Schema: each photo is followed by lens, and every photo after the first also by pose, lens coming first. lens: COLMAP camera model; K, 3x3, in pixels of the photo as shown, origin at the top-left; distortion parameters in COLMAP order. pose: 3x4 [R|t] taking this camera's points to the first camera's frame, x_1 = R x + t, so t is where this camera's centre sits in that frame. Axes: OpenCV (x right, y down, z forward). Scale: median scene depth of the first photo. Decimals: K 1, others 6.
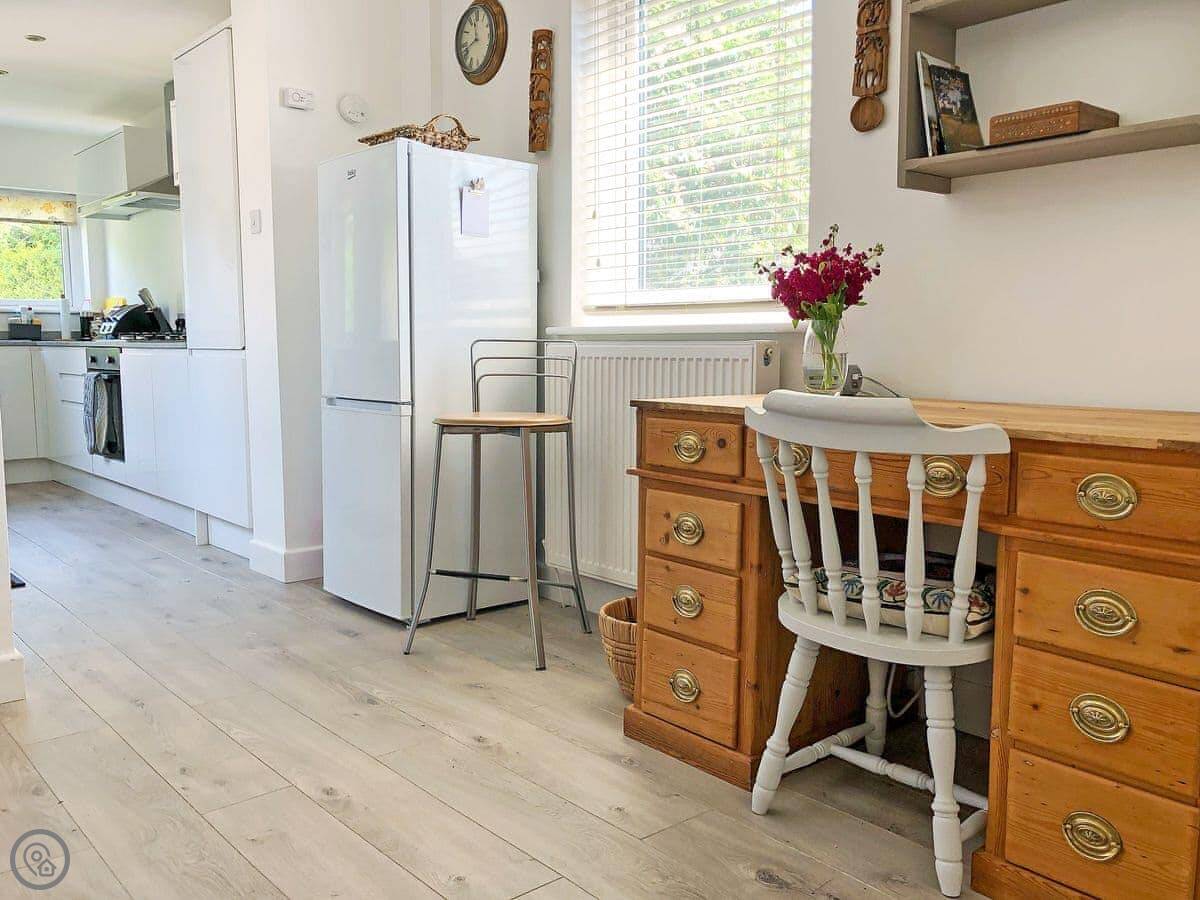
lens RADIAL K [[1015.5, 0, 600.7], [0, 1015.5, 476.4], [0, 0, 1]] dist [0.004794, 0.007878]
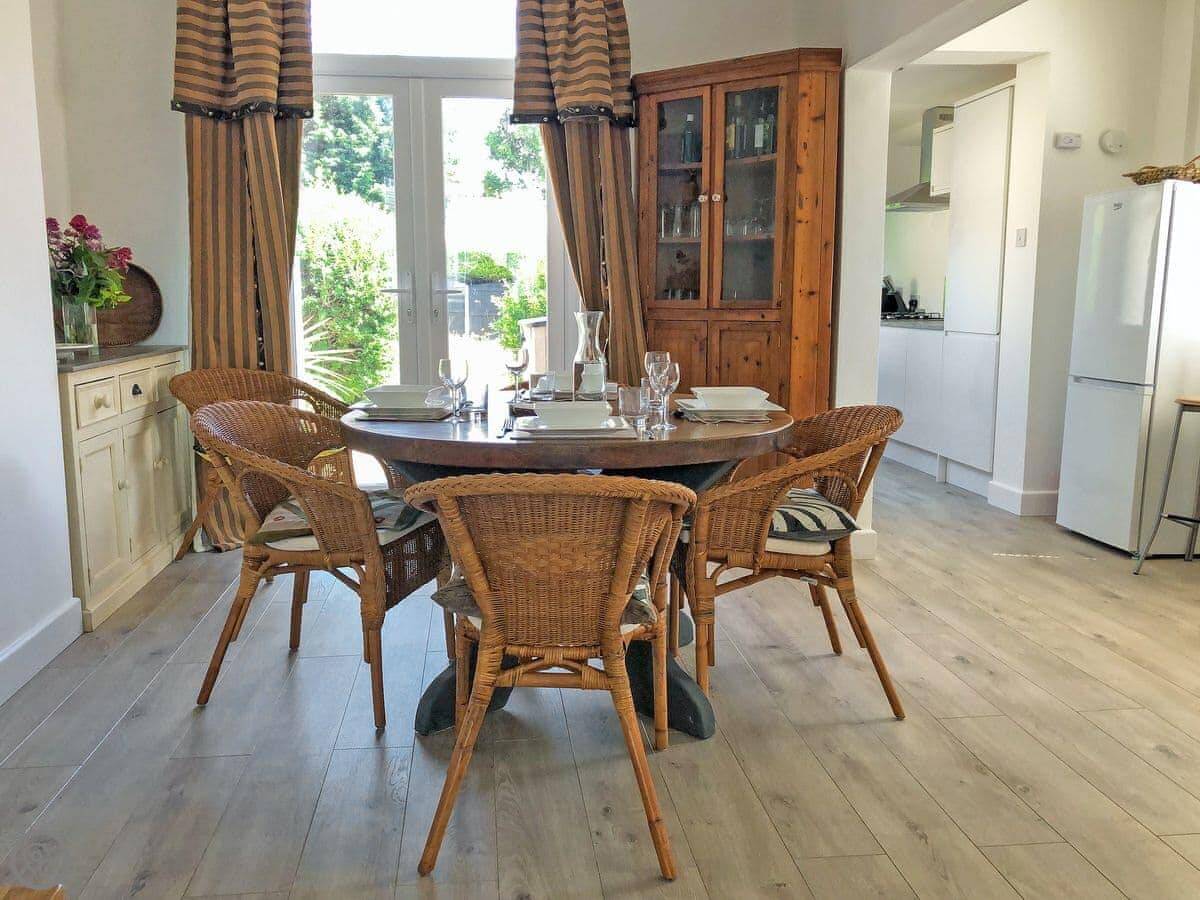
lens RADIAL K [[1011.6, 0, 600.0], [0, 1011.6, 450.0], [0, 0, 1]] dist [-0.004325, 0.004520]
pose [[0.812650, 0.088888, -0.575933, -0.011380], [-0.081335, 0.995926, 0.038943, 0.014365], [0.577048, 0.015197, 0.816569, -0.395272]]
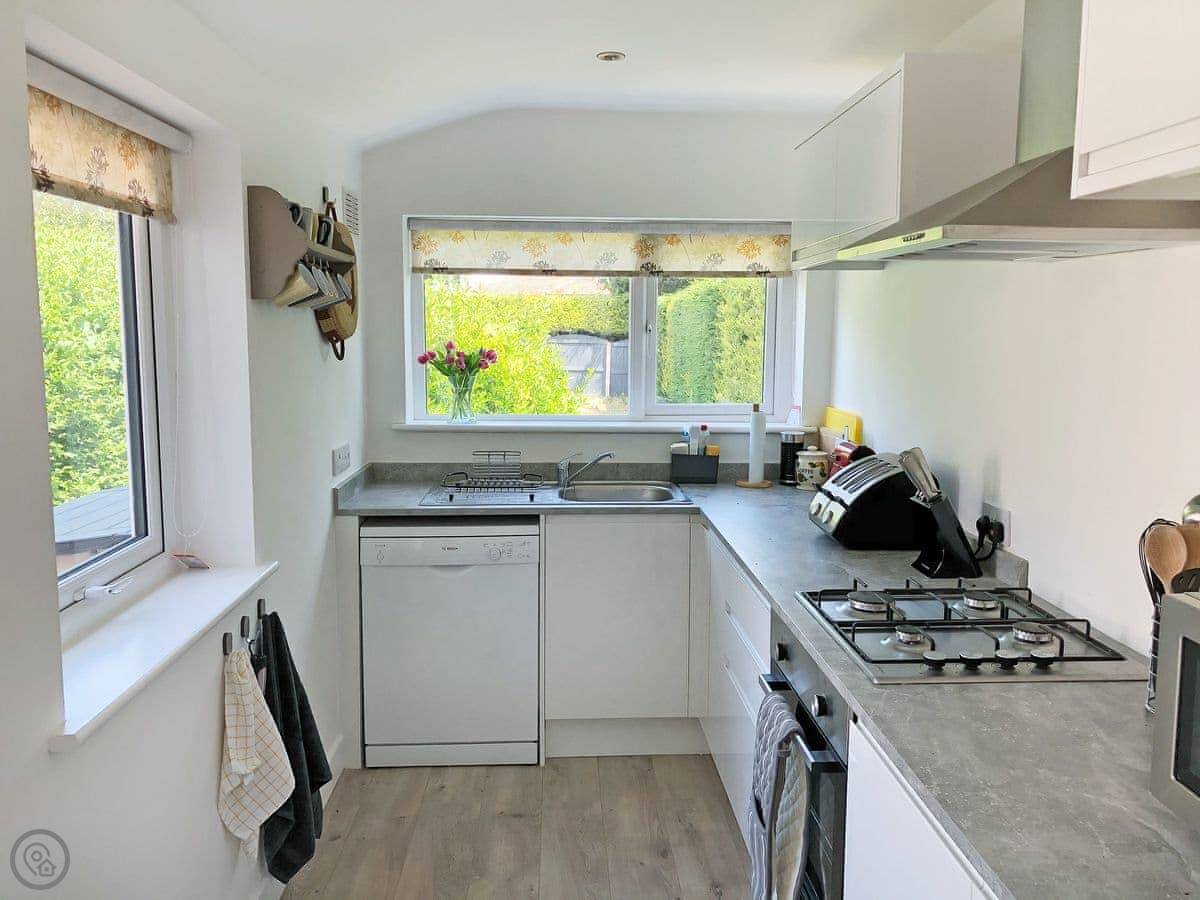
lens RADIAL K [[1011.6, 0, 600.0], [0, 1011.6, 450.0], [0, 0, 1]] dist [-0.004325, 0.004520]
pose [[0.786145, 0.068161, -0.614272, -0.572089], [-0.081044, 0.996687, 0.006874, -0.340277], [0.612705, 0.044379, 0.789065, 1.153399]]
